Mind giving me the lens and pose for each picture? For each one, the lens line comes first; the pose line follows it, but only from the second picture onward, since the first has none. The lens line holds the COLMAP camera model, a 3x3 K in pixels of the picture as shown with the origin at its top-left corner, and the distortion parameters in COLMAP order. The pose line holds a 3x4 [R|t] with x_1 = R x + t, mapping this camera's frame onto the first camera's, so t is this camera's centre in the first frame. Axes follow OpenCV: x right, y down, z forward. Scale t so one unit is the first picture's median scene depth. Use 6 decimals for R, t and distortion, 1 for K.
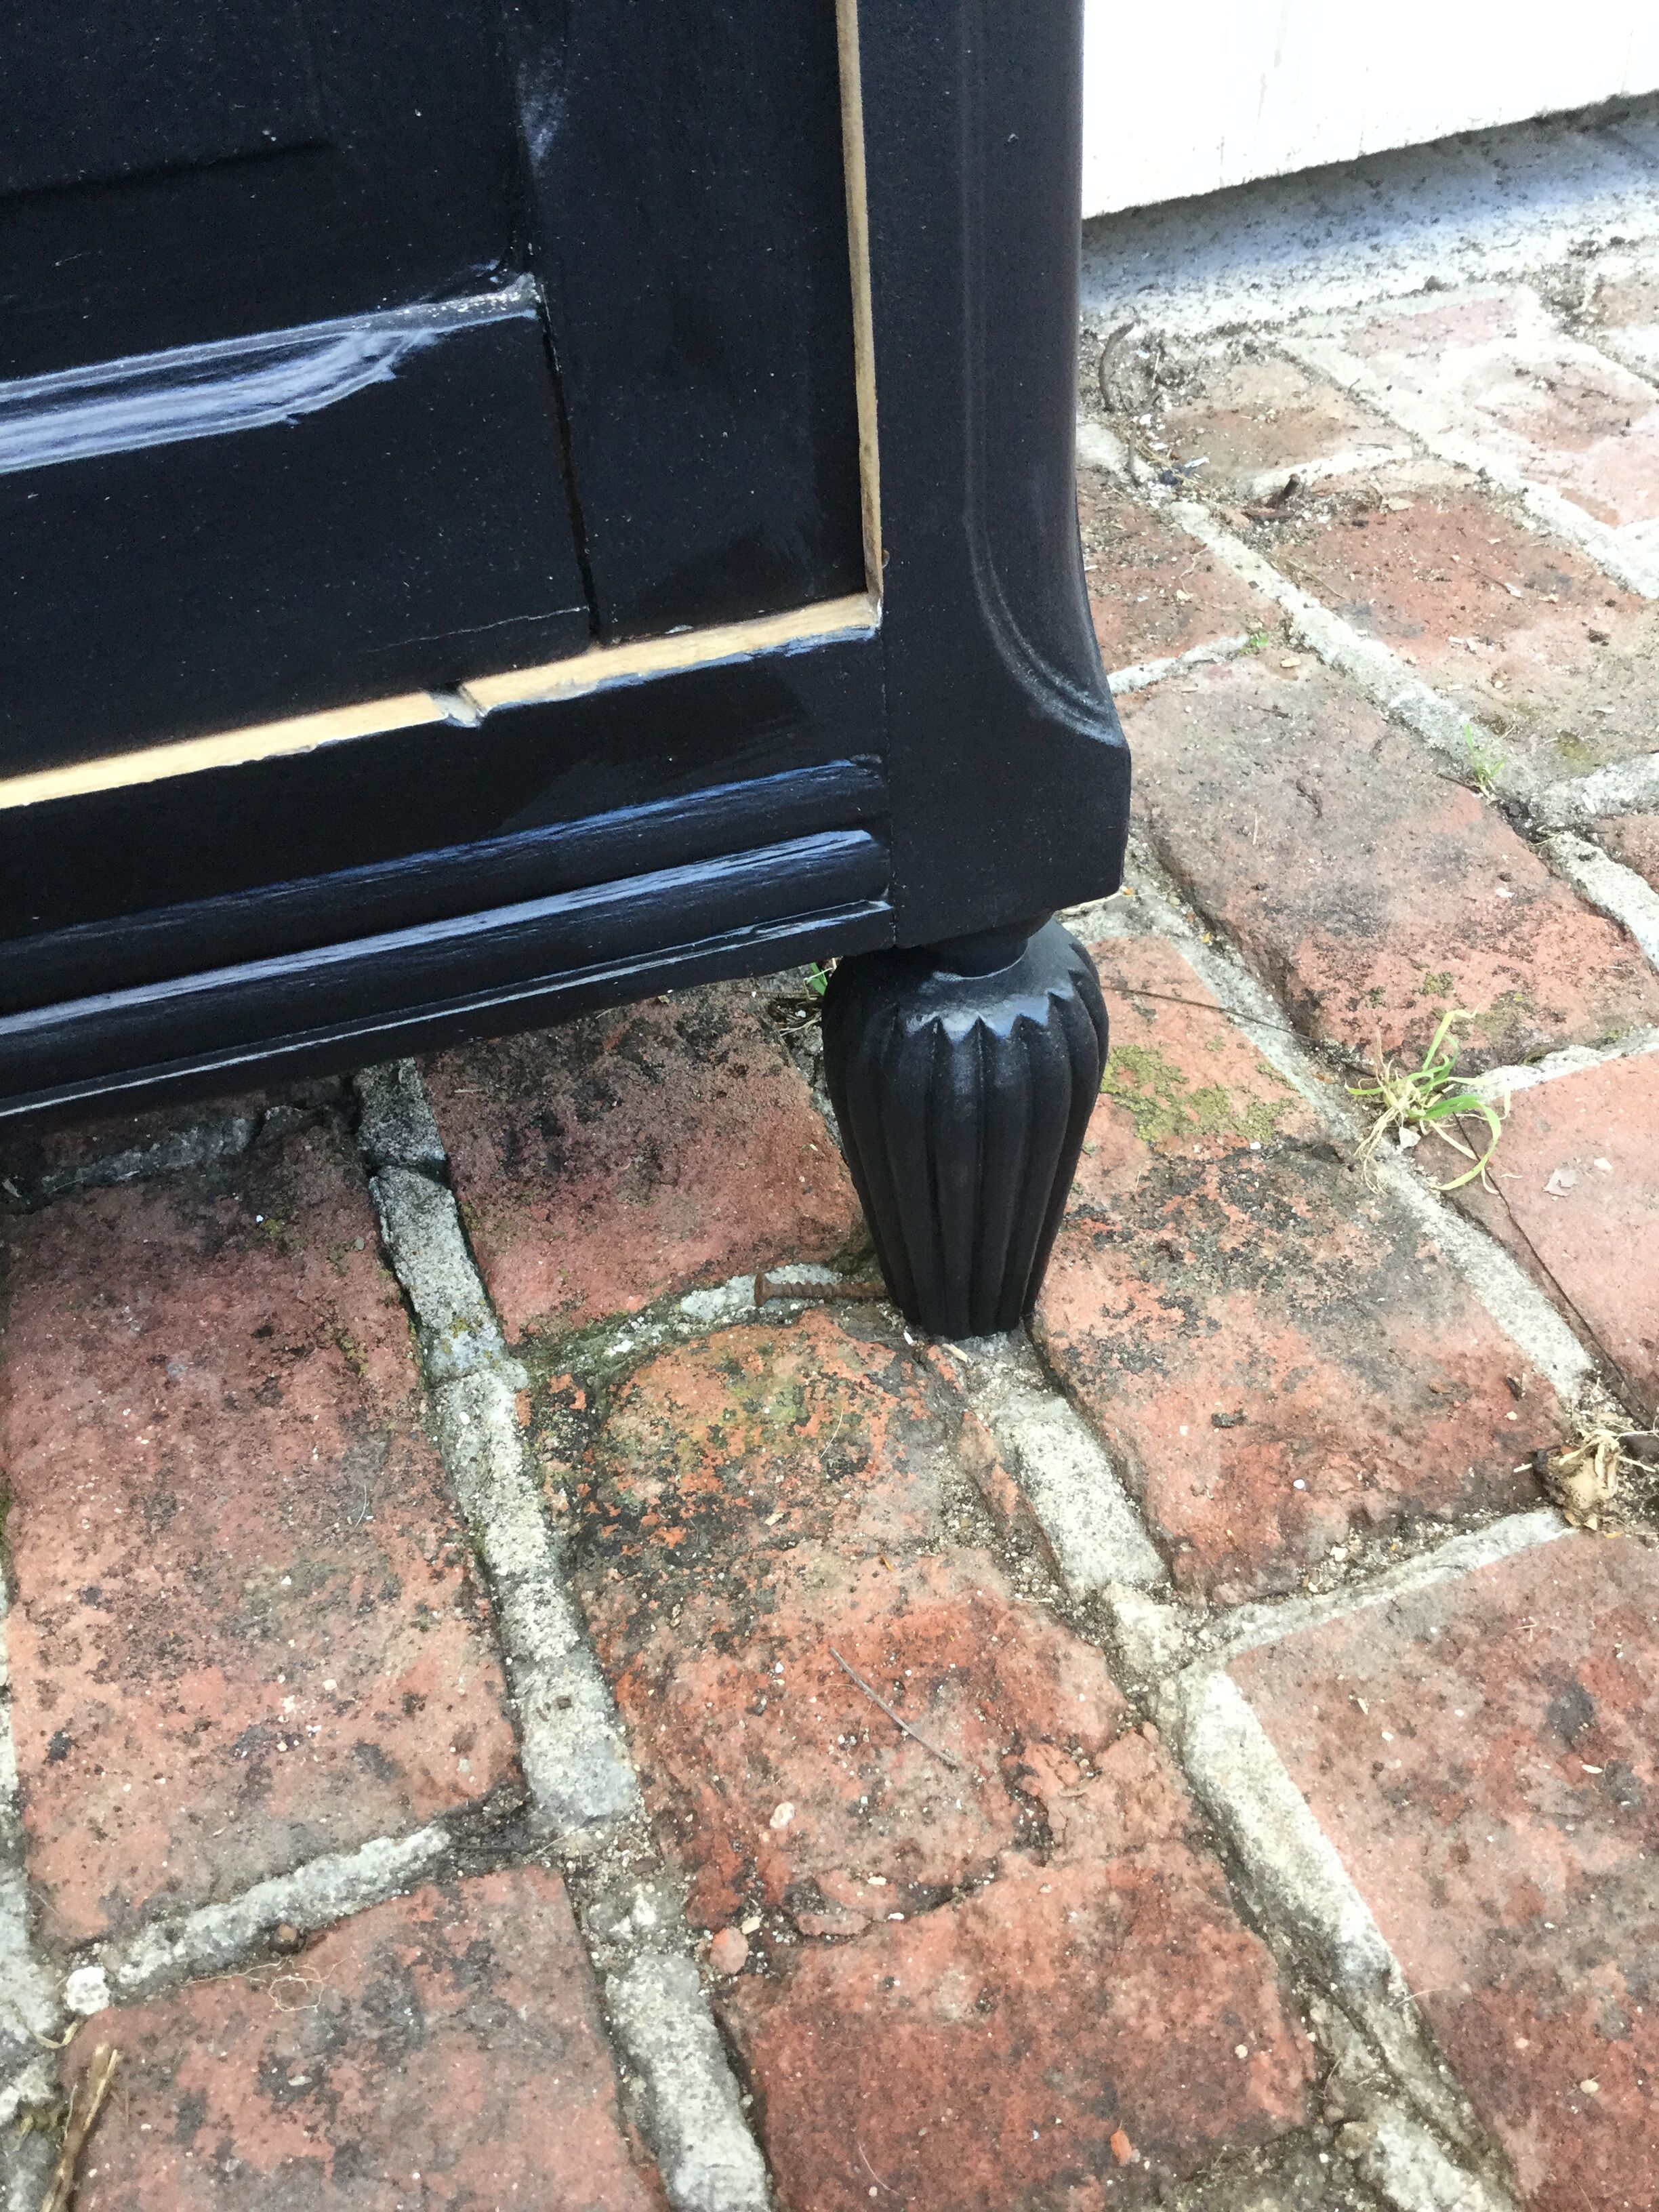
lens RADIAL K [[2022.4, 0, 819.8], [0, 2022.4, 1043.9], [0, 0, 1]] dist [0.007273, 0.000000]
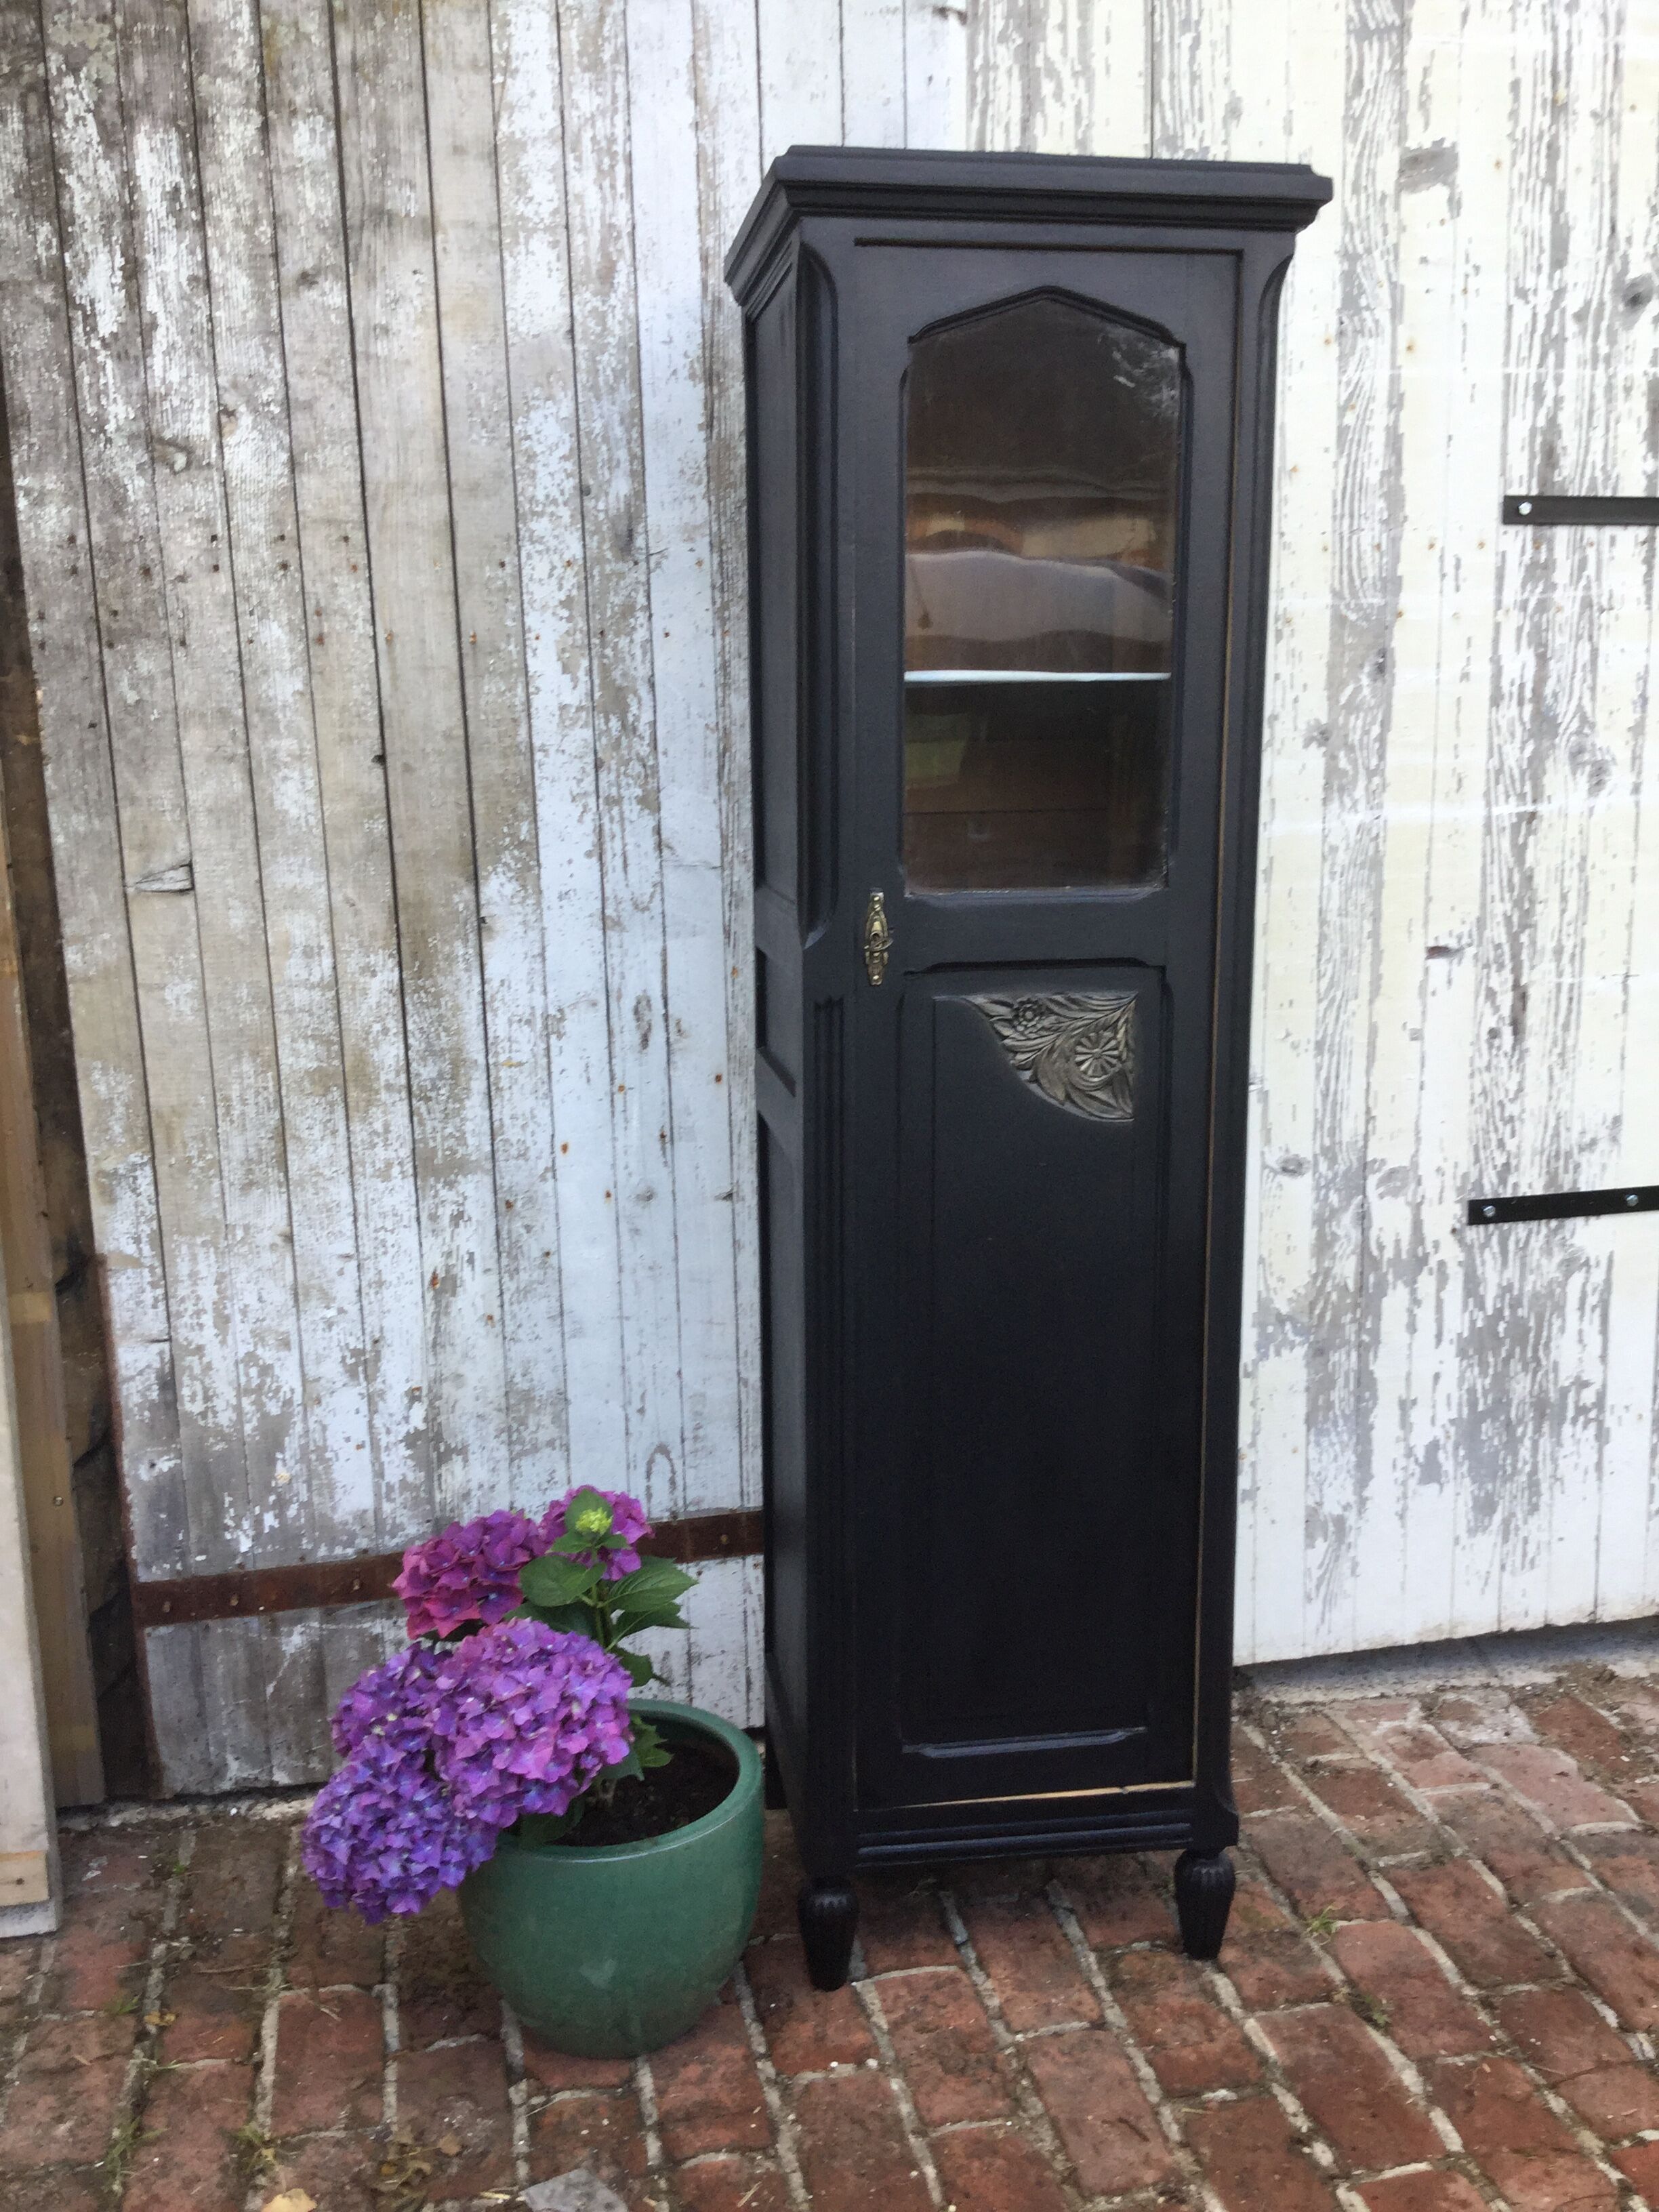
lens RADIAL K [[2022.4, 0, 776.0], [0, 2022.4, 1145.8], [0, 0, 1]] dist [0.007273, 0.000000]
pose [[0.982282, 0.082659, -0.168196, -0.216763], [-0.153670, 0.868975, -0.470391, 0.747178], [0.107276, 0.487903, 0.866281, -3.395911]]
